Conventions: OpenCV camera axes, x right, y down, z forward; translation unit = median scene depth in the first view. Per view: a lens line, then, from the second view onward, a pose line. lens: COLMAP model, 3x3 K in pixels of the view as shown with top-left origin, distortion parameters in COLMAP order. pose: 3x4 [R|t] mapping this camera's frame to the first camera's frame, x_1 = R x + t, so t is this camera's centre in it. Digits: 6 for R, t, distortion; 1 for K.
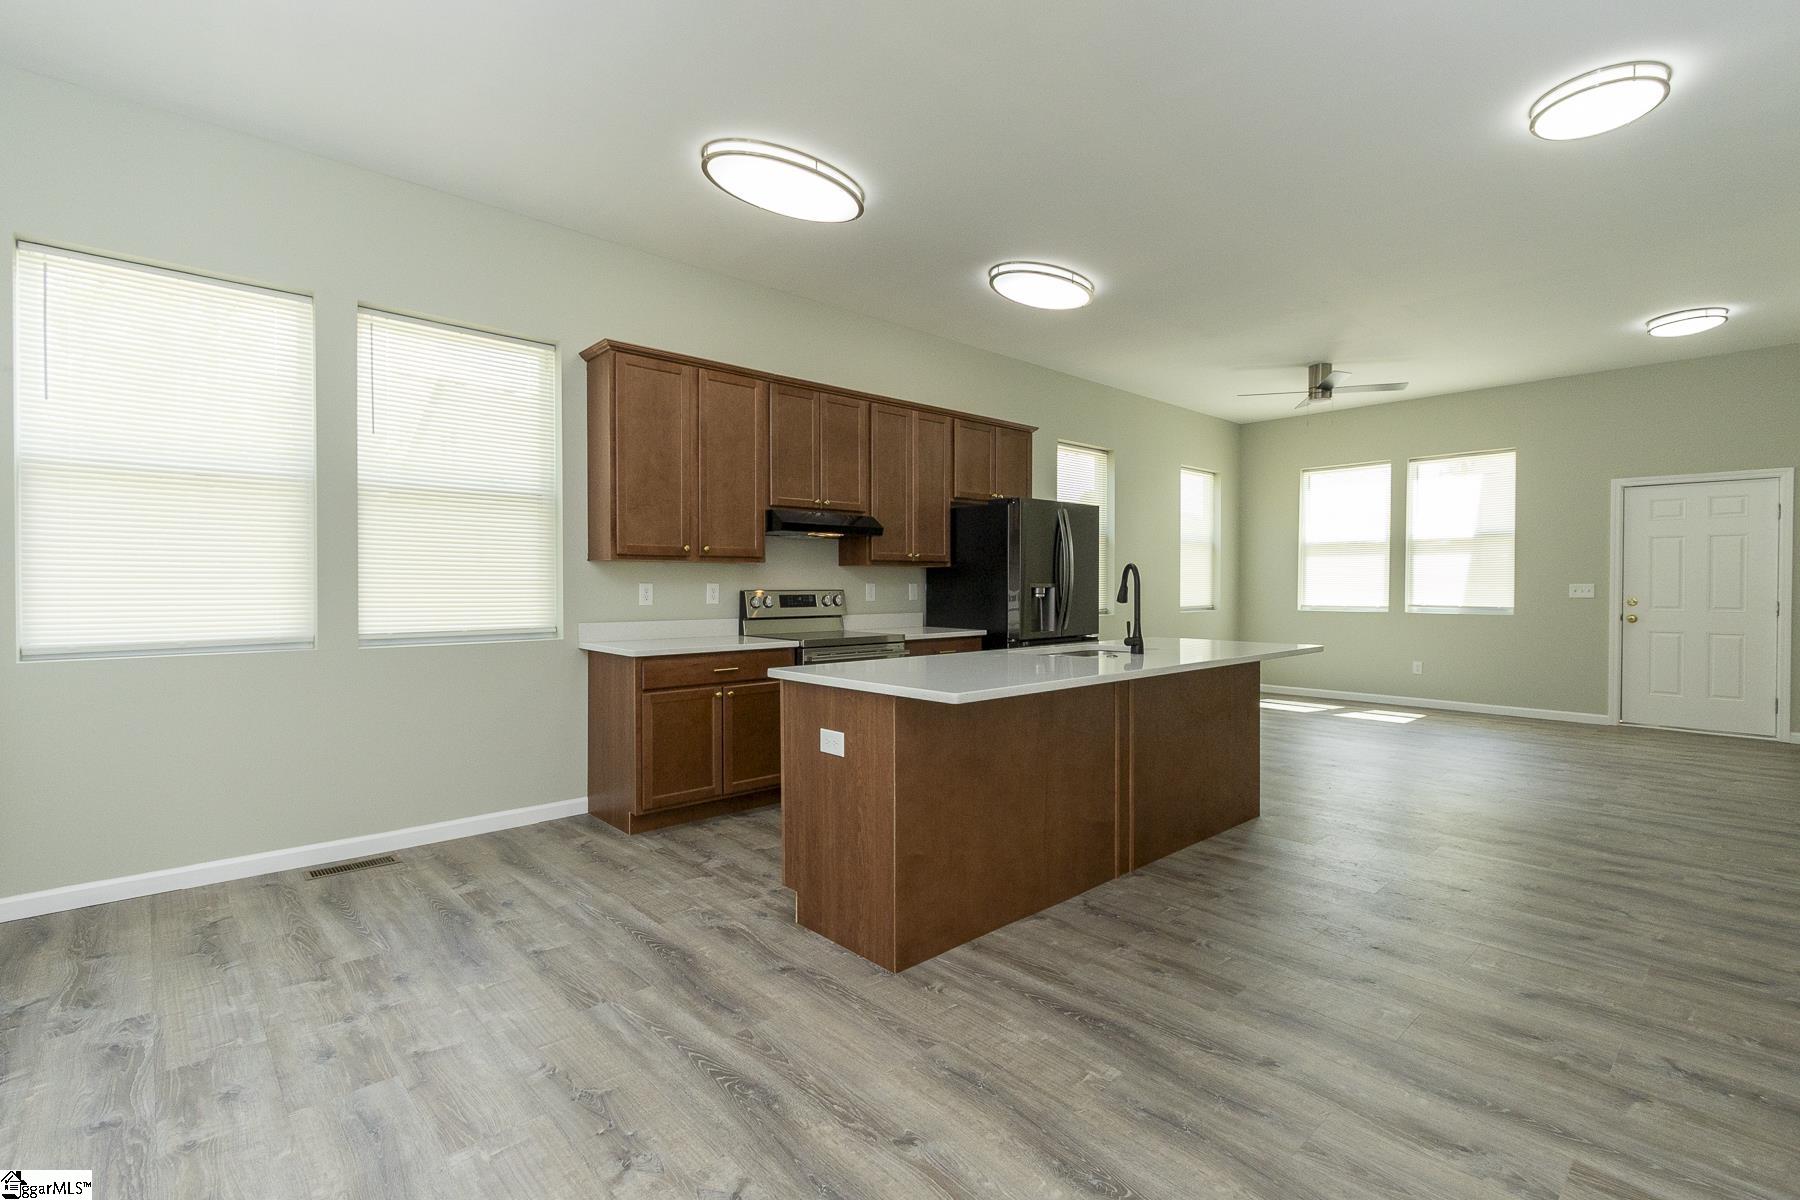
lens RADIAL K [[816.6, 0, 905.6], [0, 816.6, 592.1], [0, 0, 1]] dist [0.001650, -0.000873]
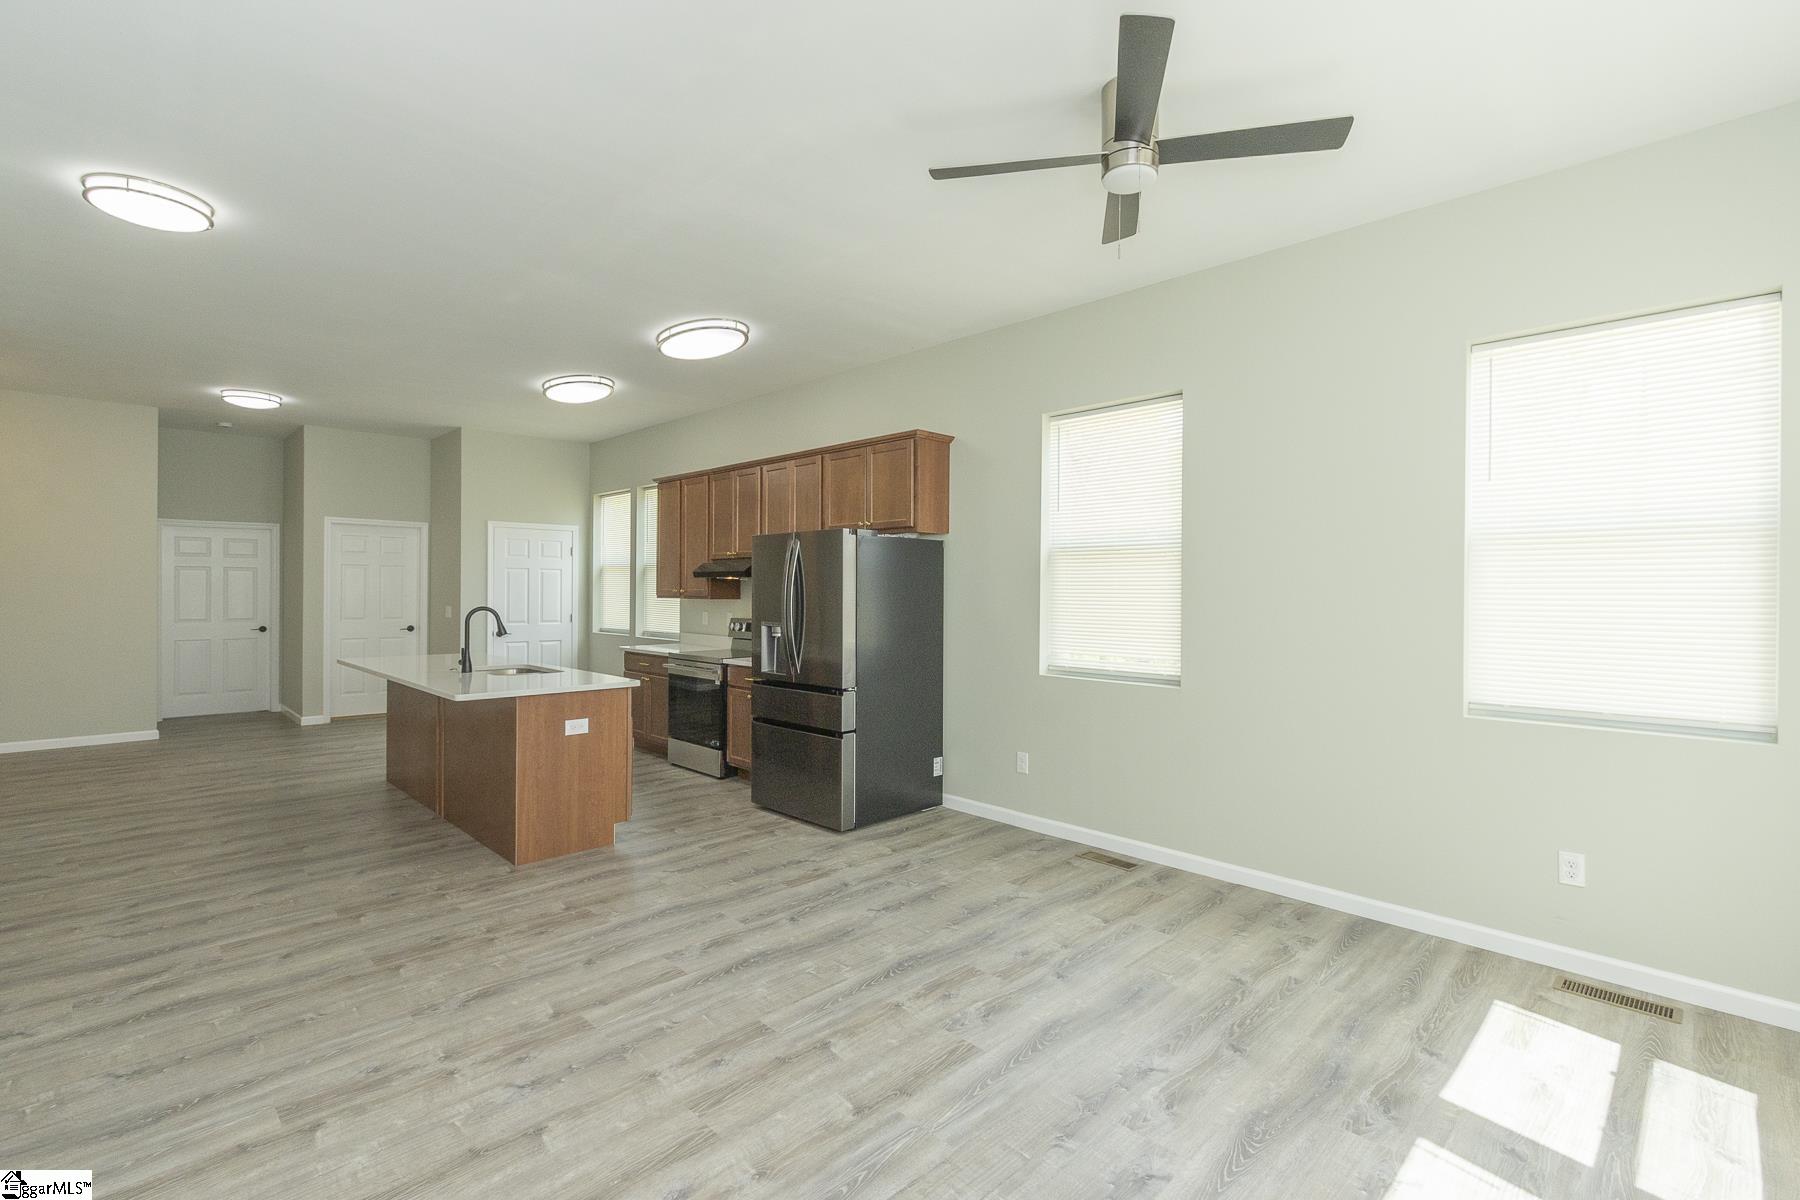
lens RADIAL K [[816.6, 0, 905.6], [0, 816.6, 592.1], [0, 0, 1]] dist [0.001650, -0.000873]
pose [[0.041136, 0.002589, -0.999150, 1.150169], [-0.016137, 0.999868, 0.001926, -0.050983], [0.999023, 0.016044, 0.041172, 1.143913]]
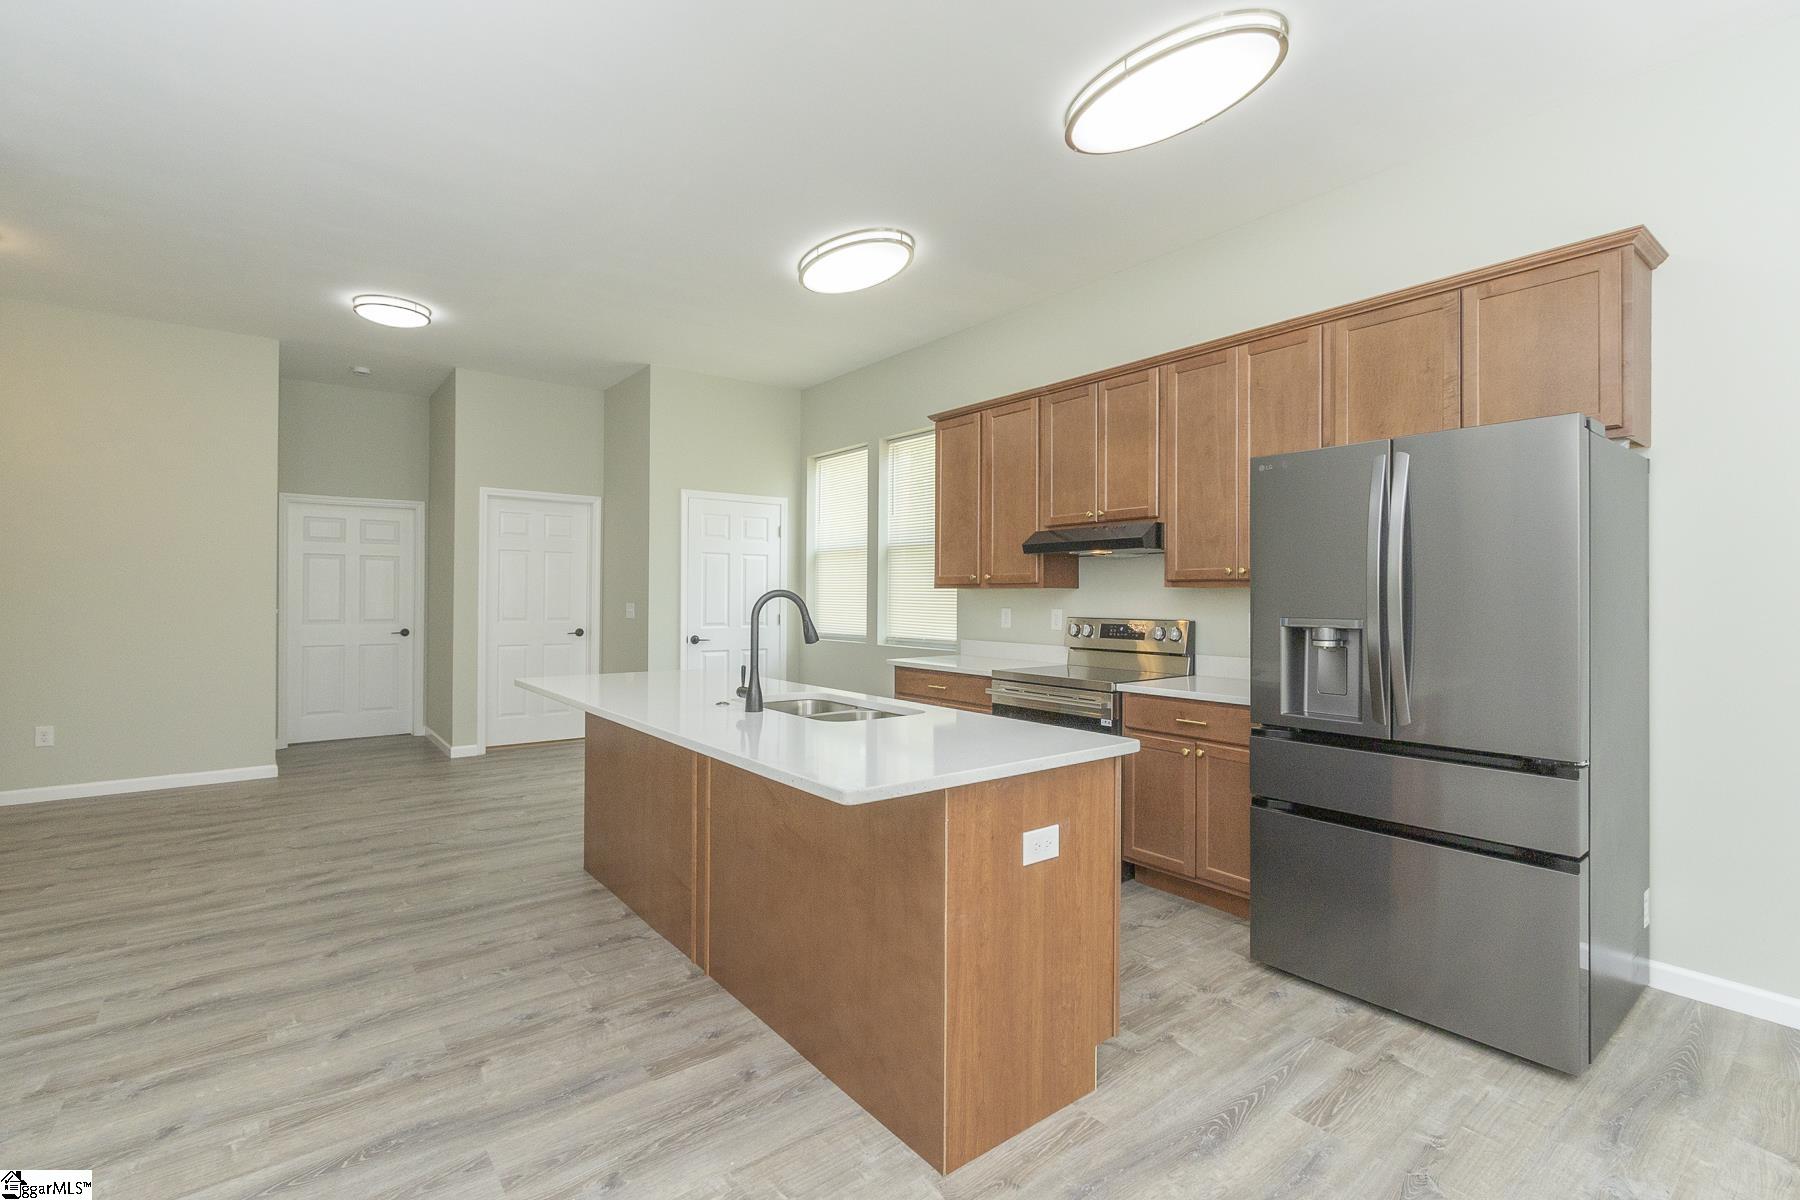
lens RADIAL K [[816.6, 0, 905.6], [0, 816.6, 592.1], [0, 0, 1]] dist [0.001650, -0.000873]
pose [[-0.074527, -0.005840, -0.997202, 0.692777], [-0.014428, 0.999884, -0.004778, -0.021912], [0.997115, 0.014032, -0.074603, 0.811935]]
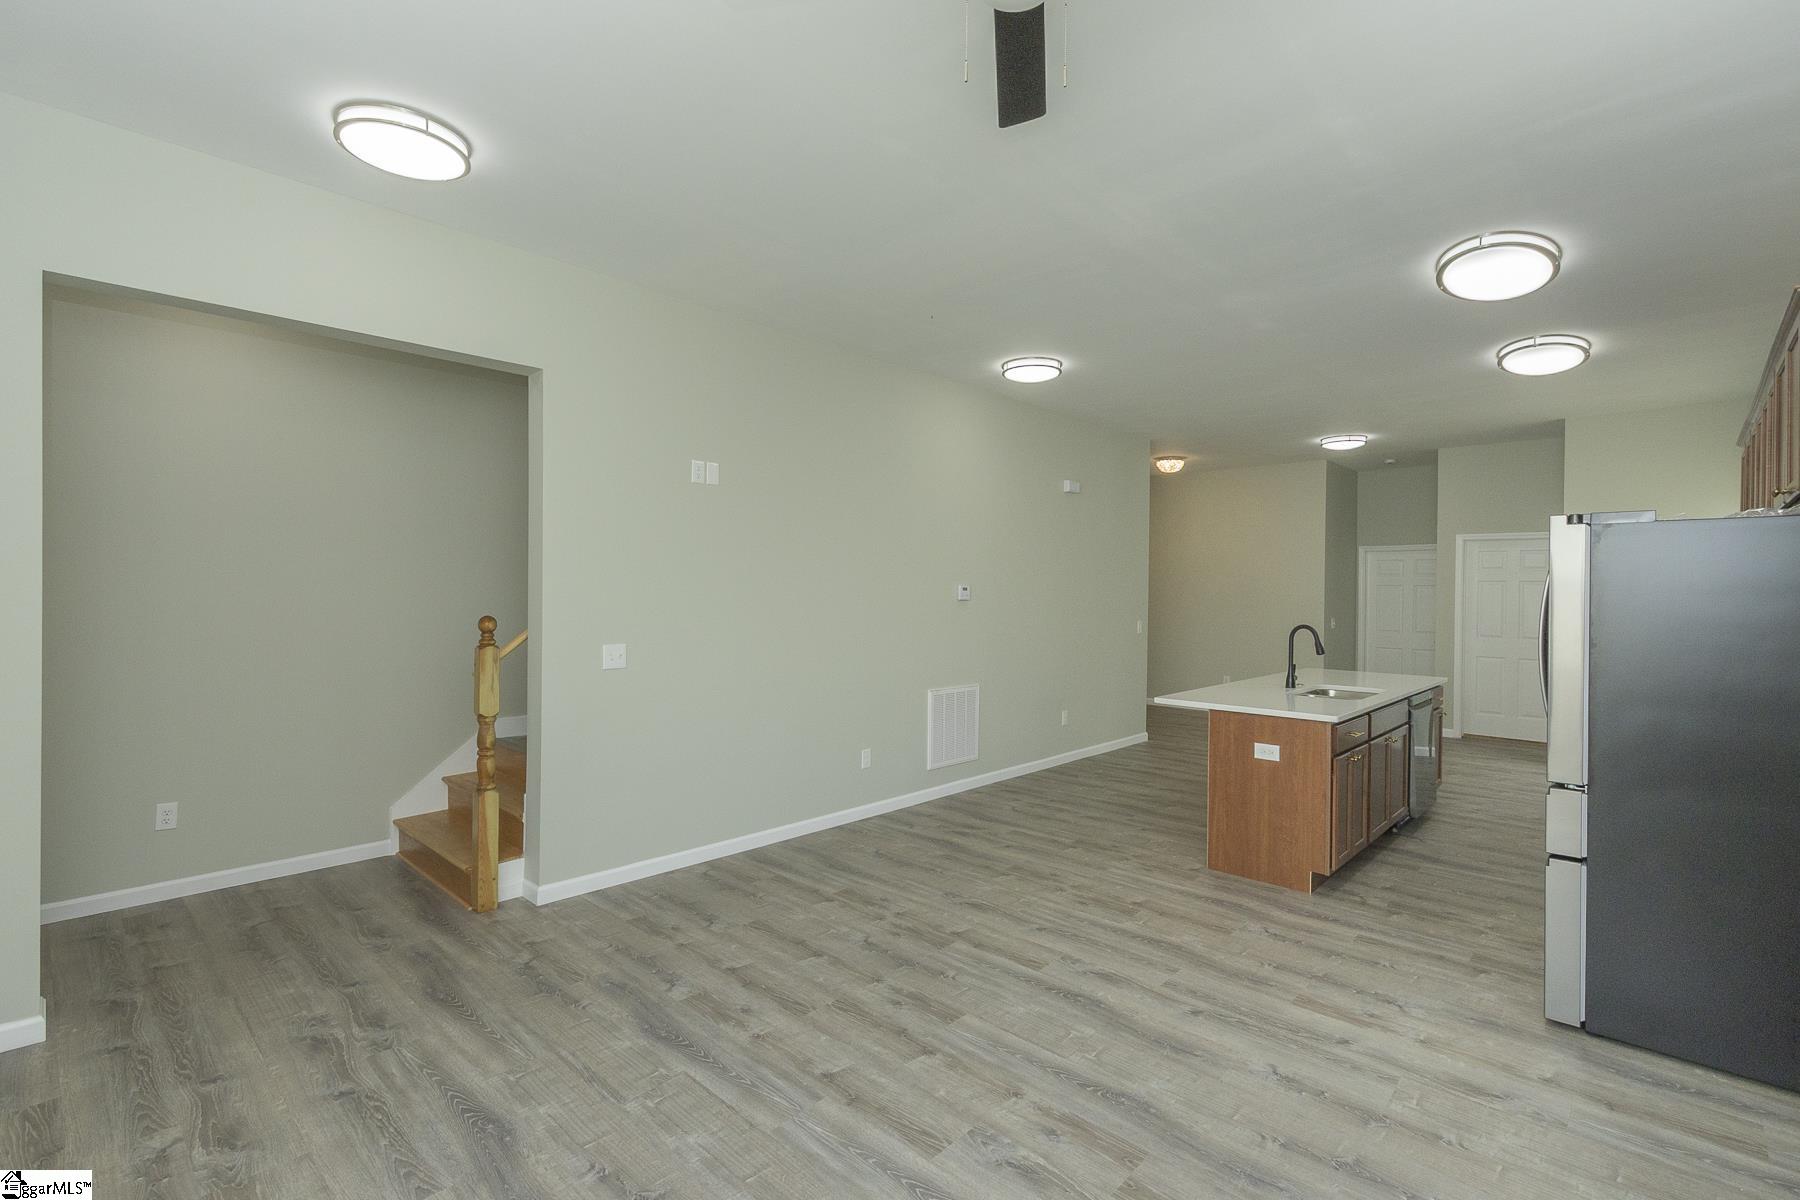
lens RADIAL K [[816.6, 0, 905.6], [0, 816.6, 592.1], [0, 0, 1]] dist [0.001650, -0.000873]
pose [[-0.997309, -0.010003, -0.072632, 0.720650], [-0.010797, 0.999886, 0.010538, -0.067747], [0.072519, 0.011294, -0.997303, 1.613351]]
